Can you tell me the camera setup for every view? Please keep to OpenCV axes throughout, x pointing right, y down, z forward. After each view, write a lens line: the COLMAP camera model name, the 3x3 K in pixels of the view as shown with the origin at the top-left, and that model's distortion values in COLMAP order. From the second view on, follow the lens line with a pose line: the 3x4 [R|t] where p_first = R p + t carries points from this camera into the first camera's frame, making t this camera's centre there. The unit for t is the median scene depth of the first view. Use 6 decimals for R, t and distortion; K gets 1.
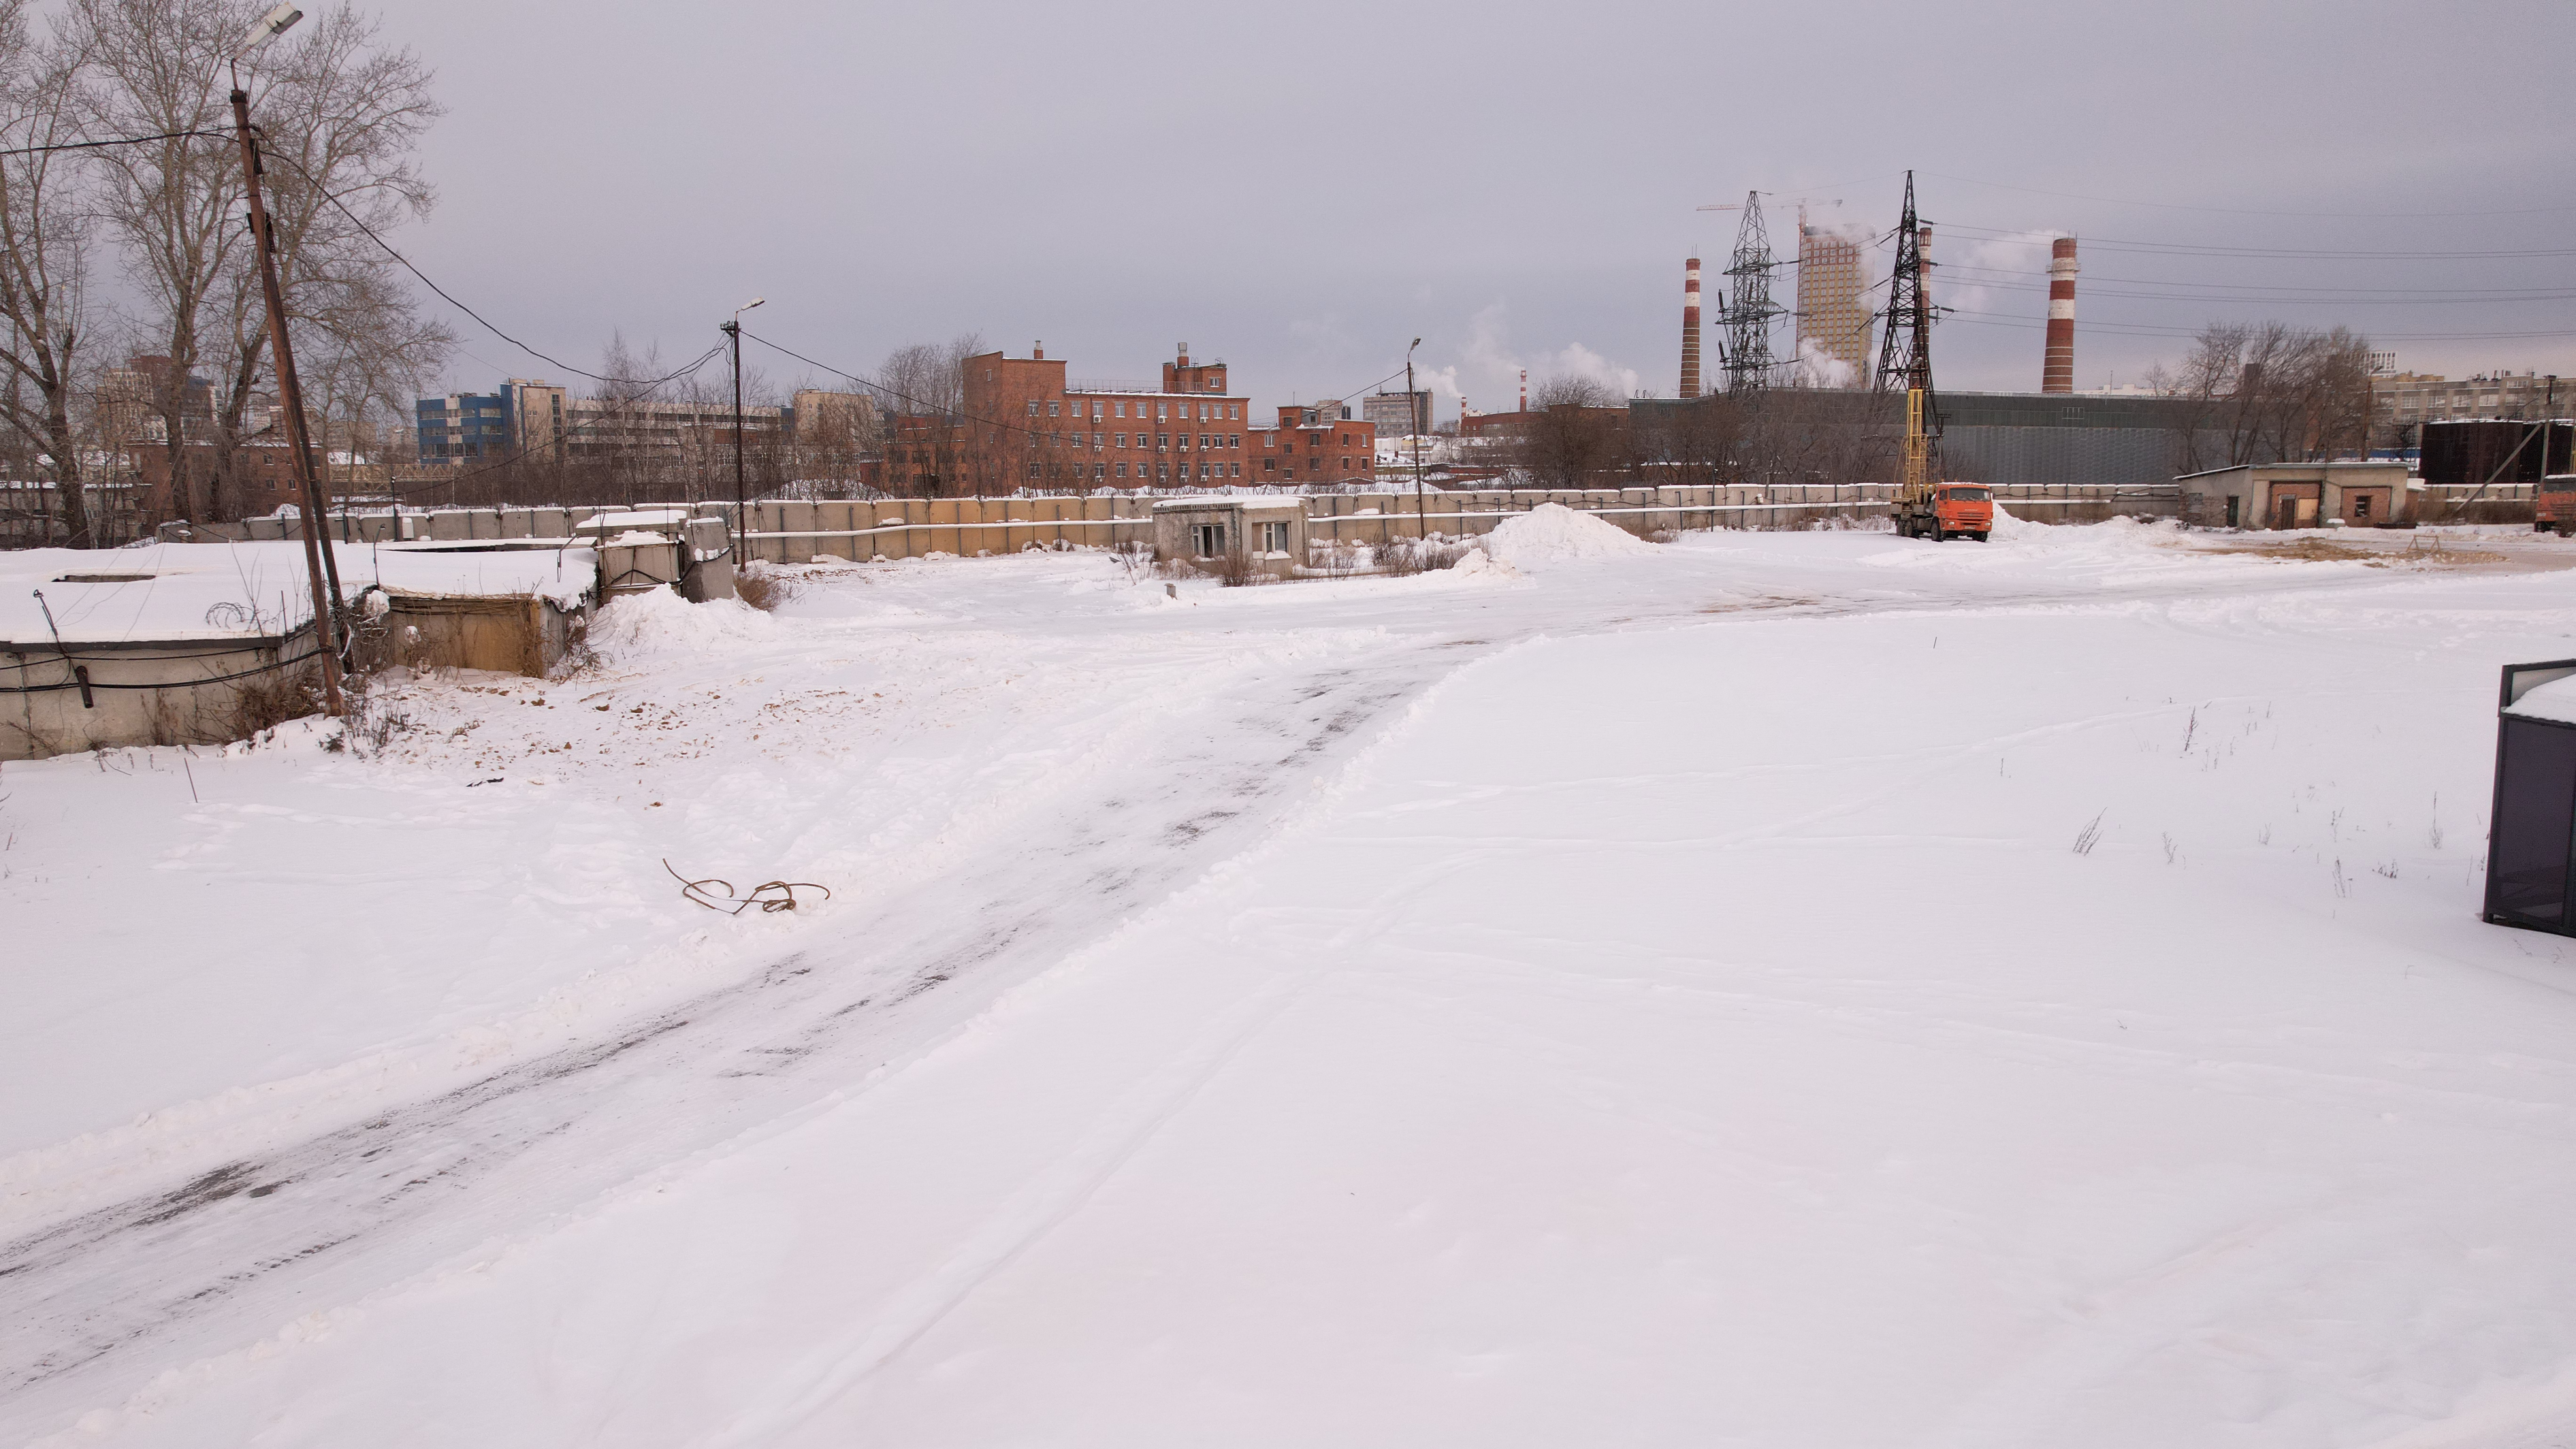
lens RADIAL K [[1652.3, 0, 1296.8], [0, 1652.3, 719.5], [0, 0, 1]] dist [-0.071331, 0.060902]
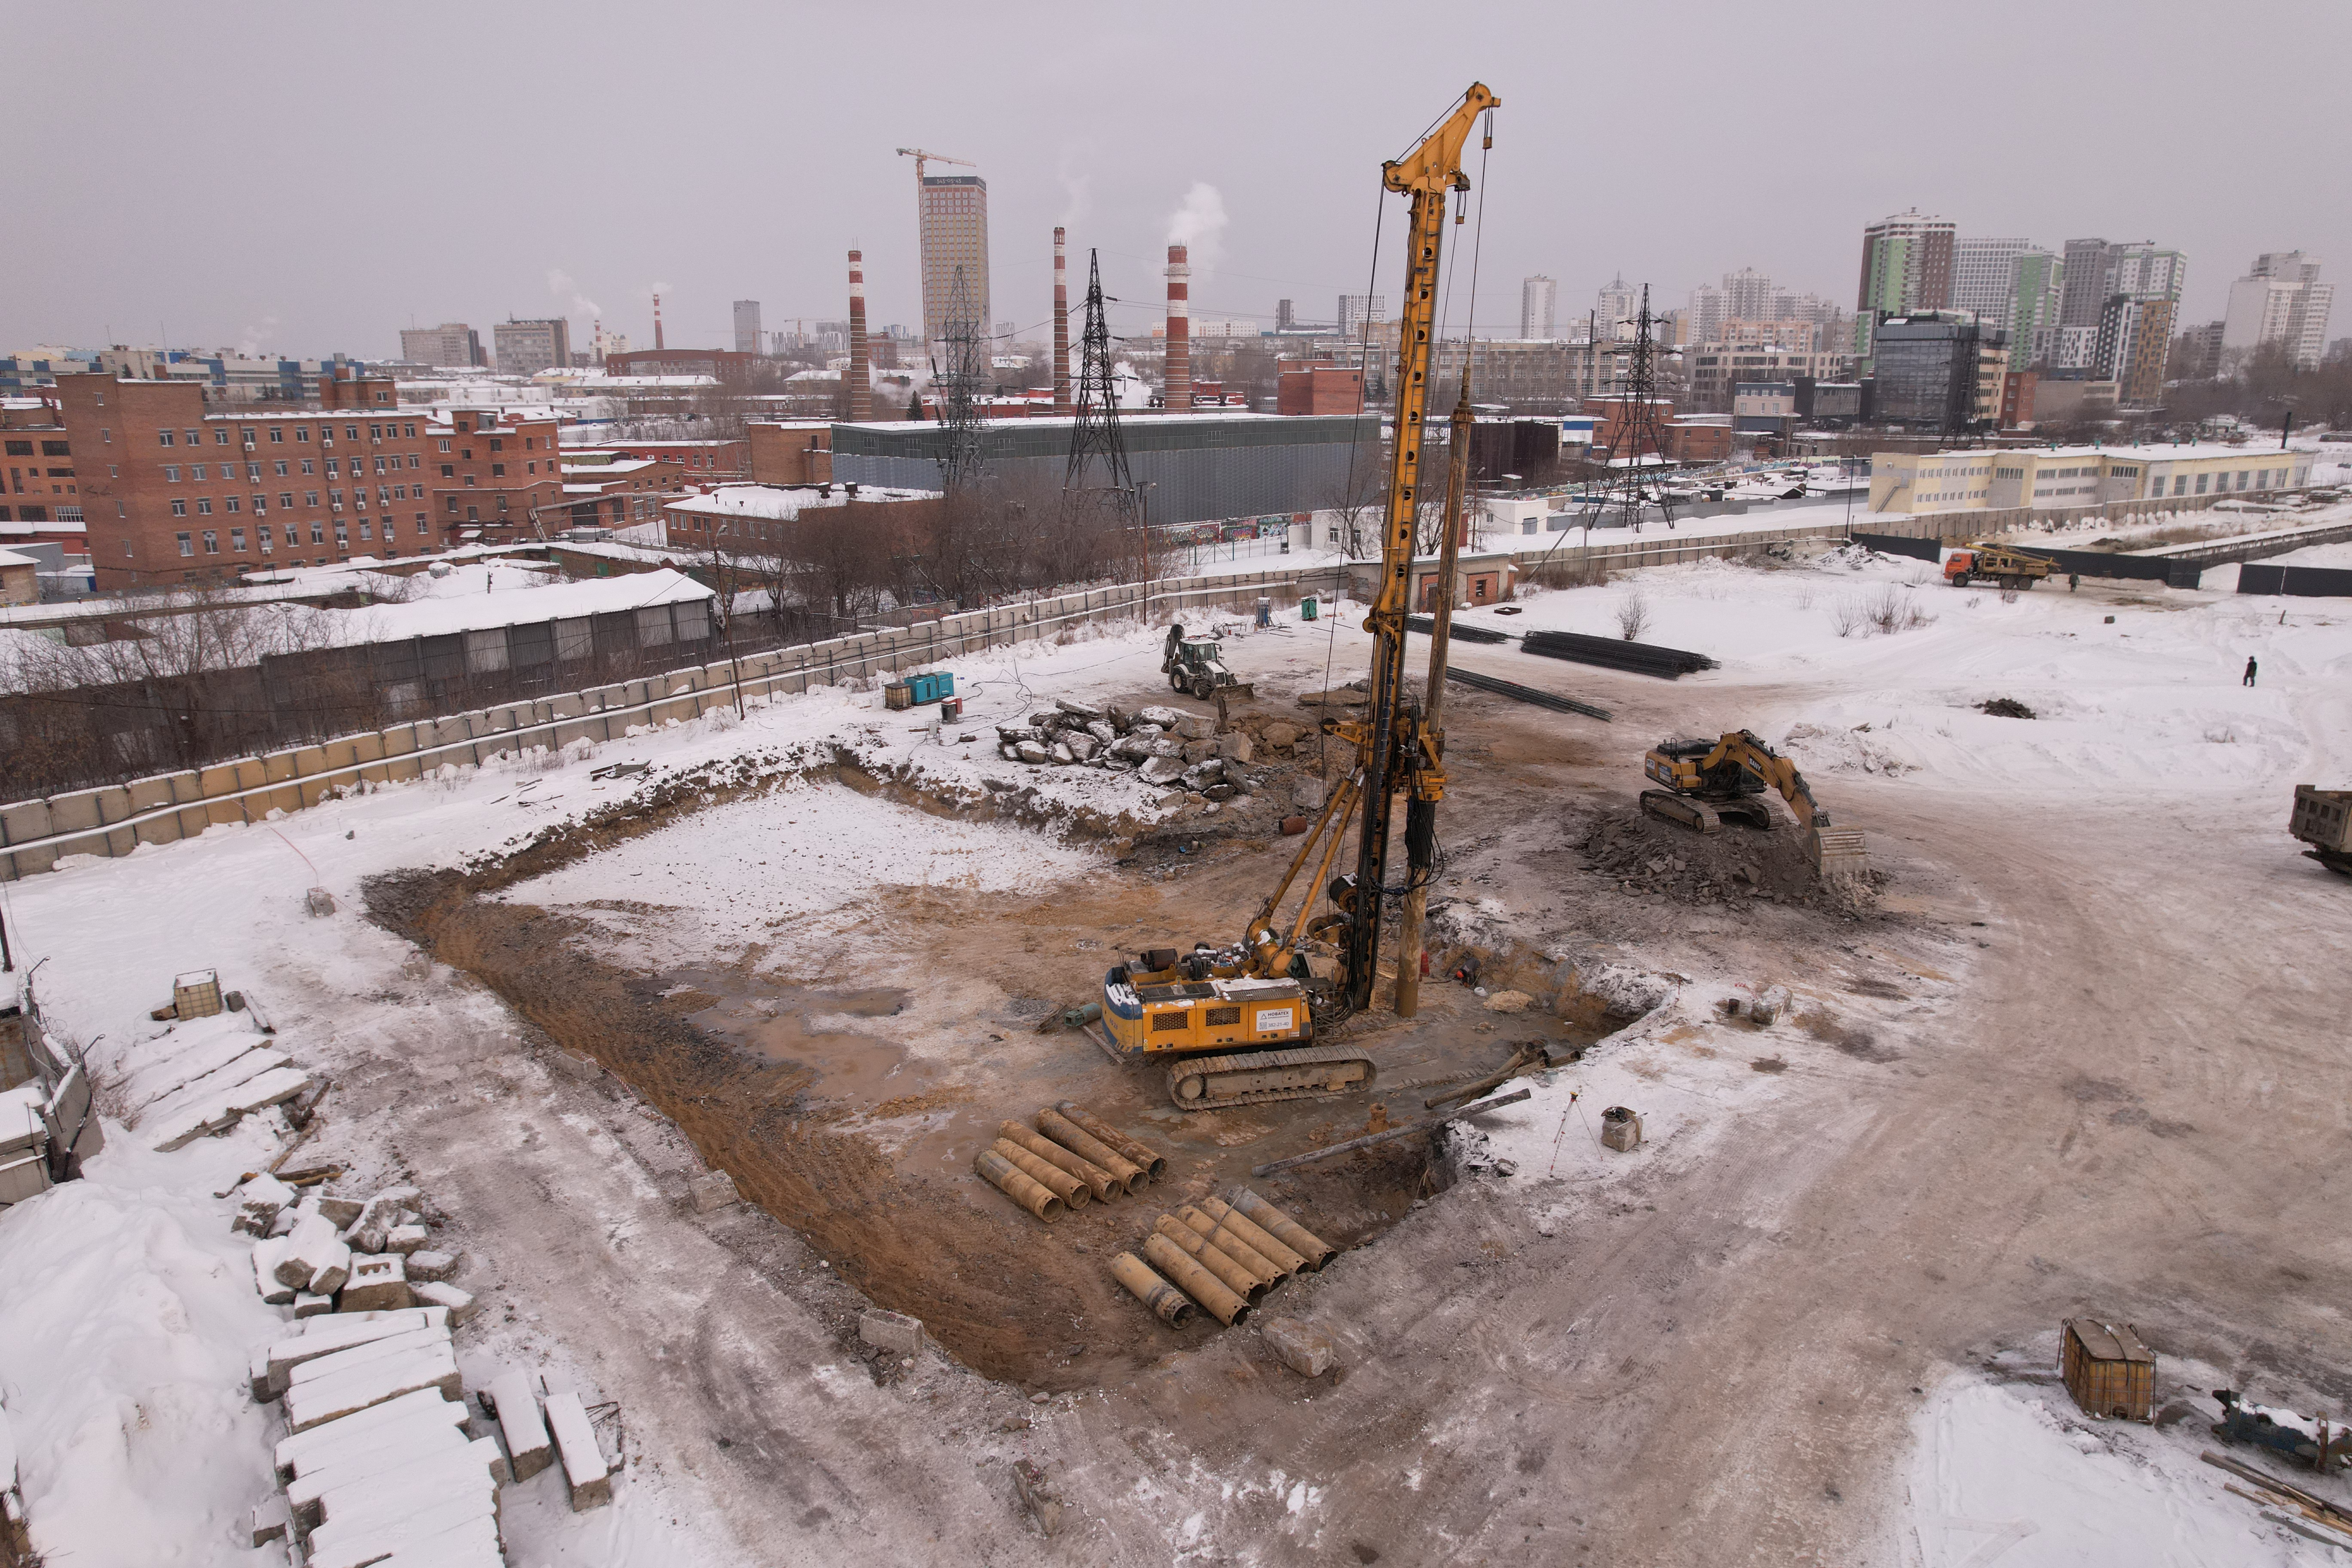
lens RADIAL K [[1511.6, 0, 1180.7], [0, 1511.6, 780.0], [0, 0, 1]] dist [-0.080831, 0.073909]
pose [[0.894695, -0.111512, 0.432534, -0.072284], [0.062671, 0.990096, 0.125624, -0.144786], [-0.442259, -0.085288, 0.892823, 0.047005]]
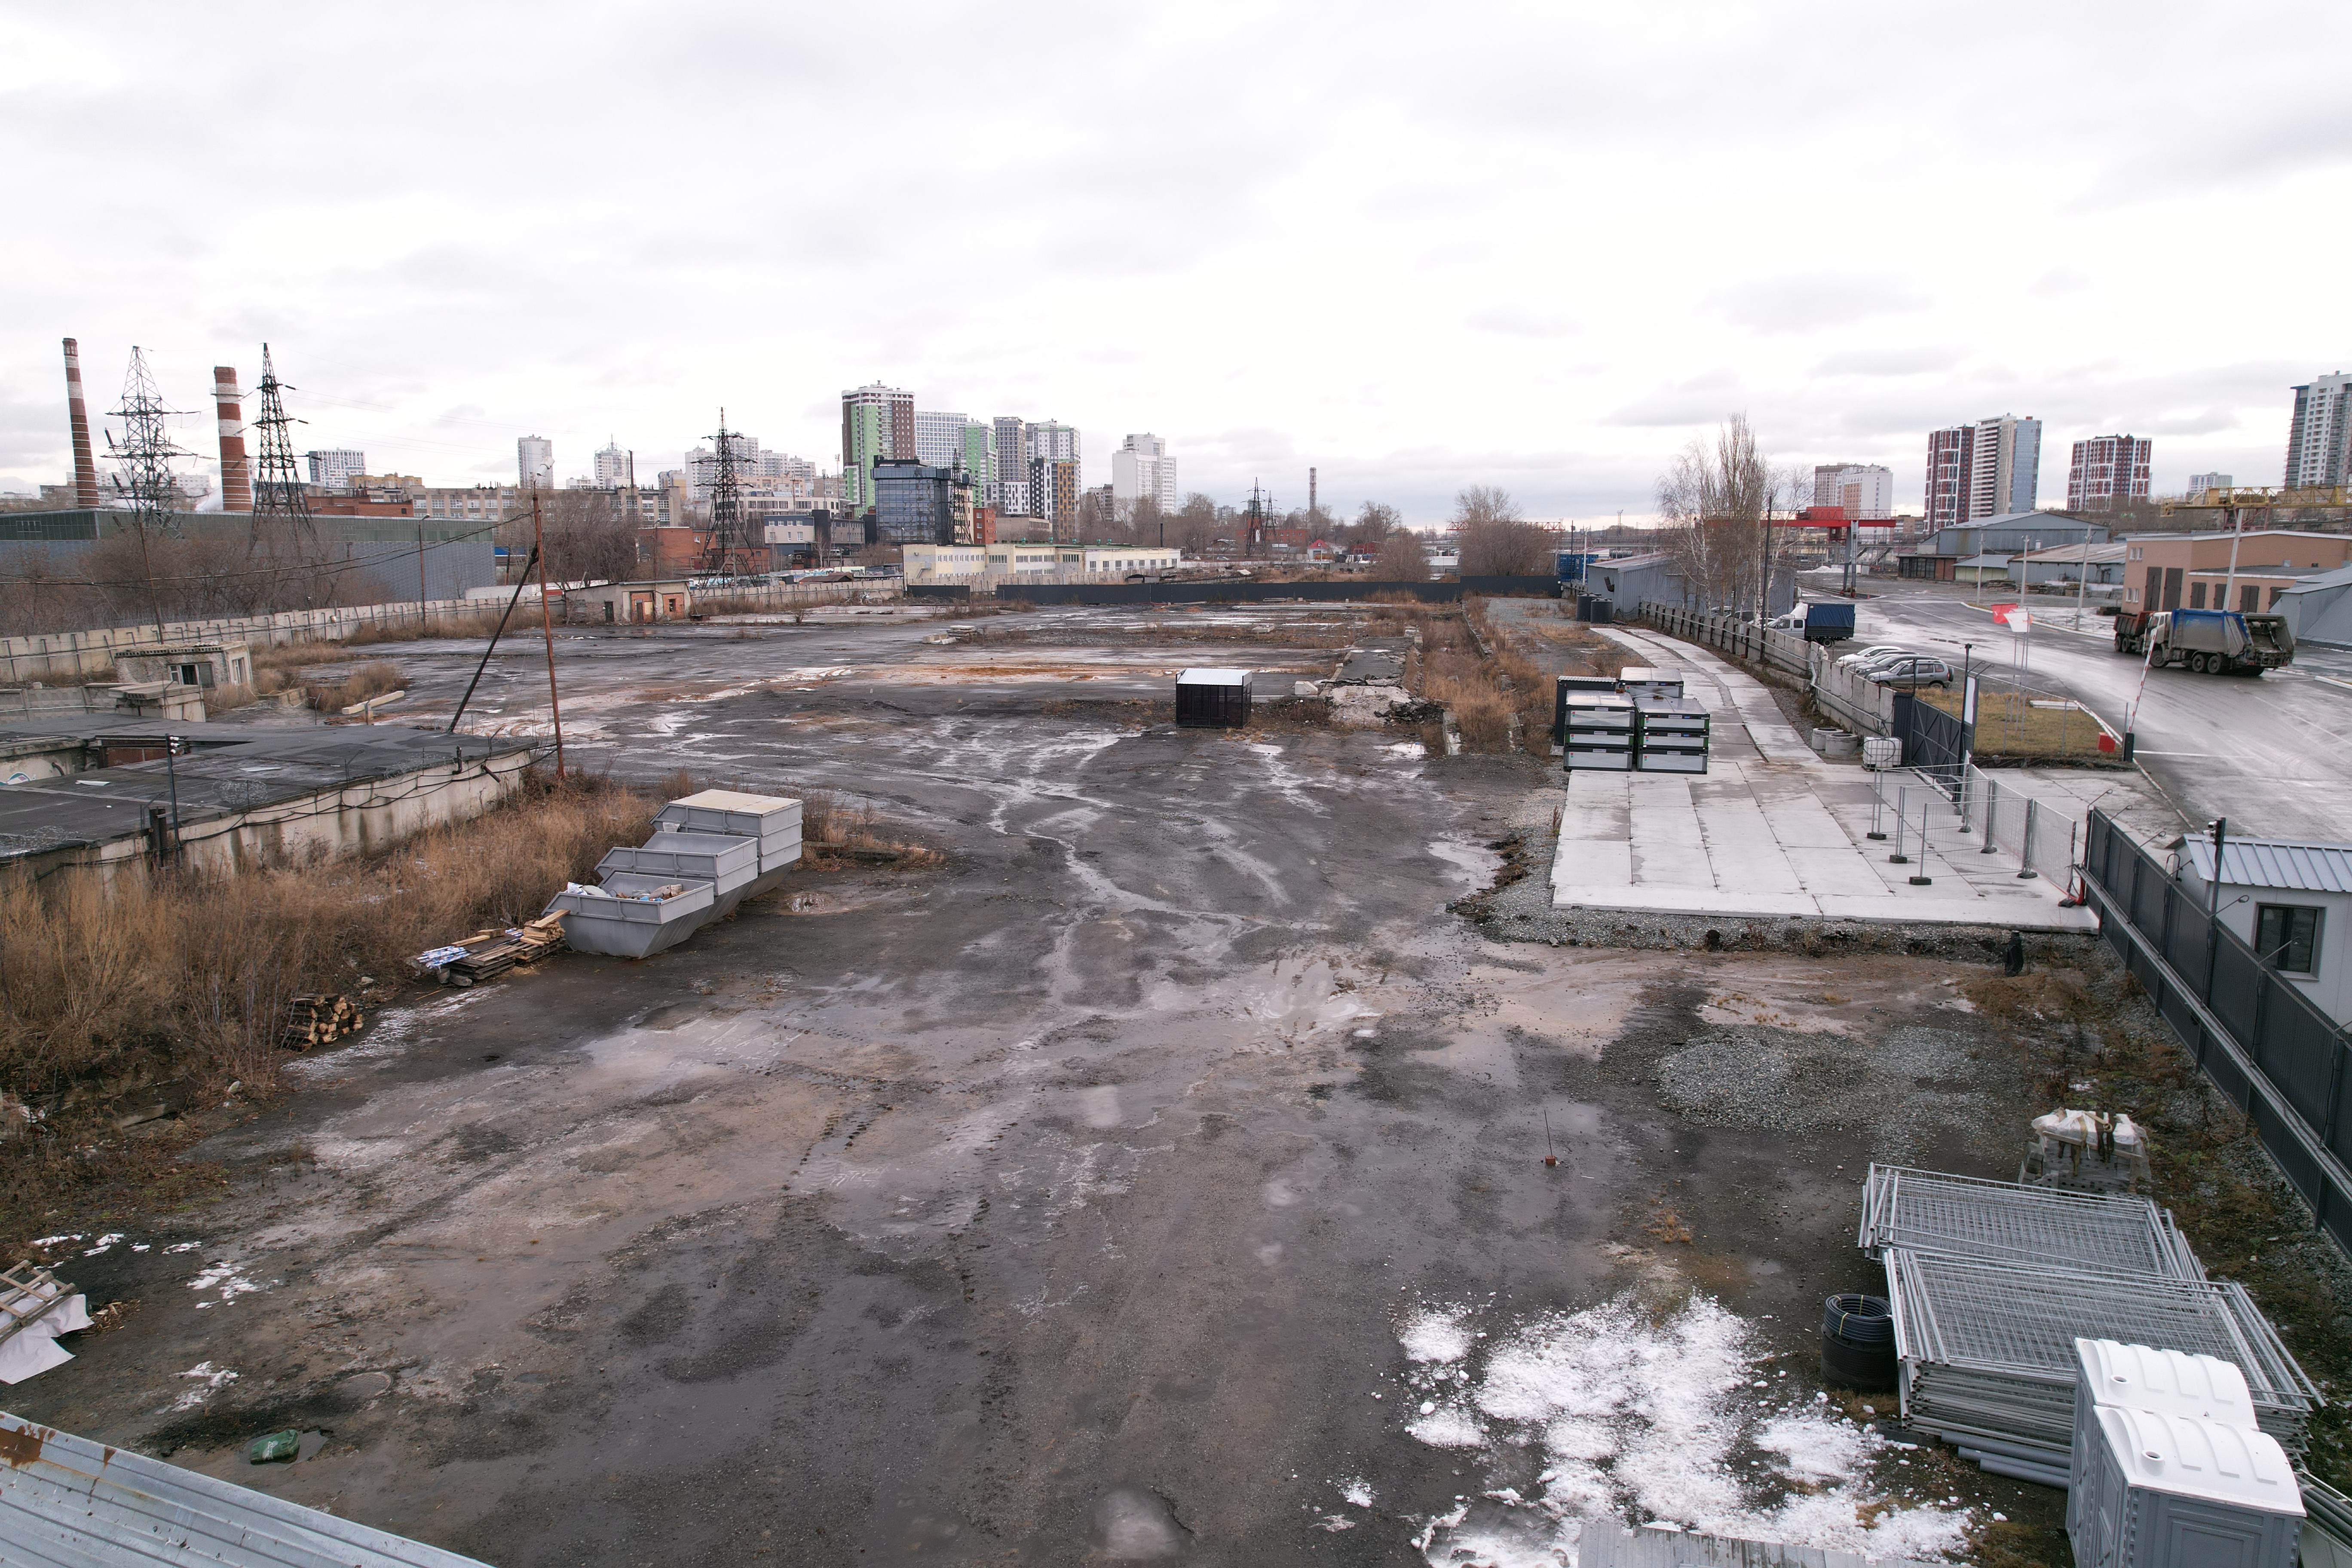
lens RADIAL K [[1511.6, 0, 1187.6], [0, 1511.6, 750.3], [0, 0, 1]] dist [-0.080831, 0.073909]
pose [[0.447606, -0.115540, 0.886735, -0.483957], [0.129594, 0.989531, 0.063518, -0.013248], [-0.884790, 0.086484, 0.457893, -0.158888]]
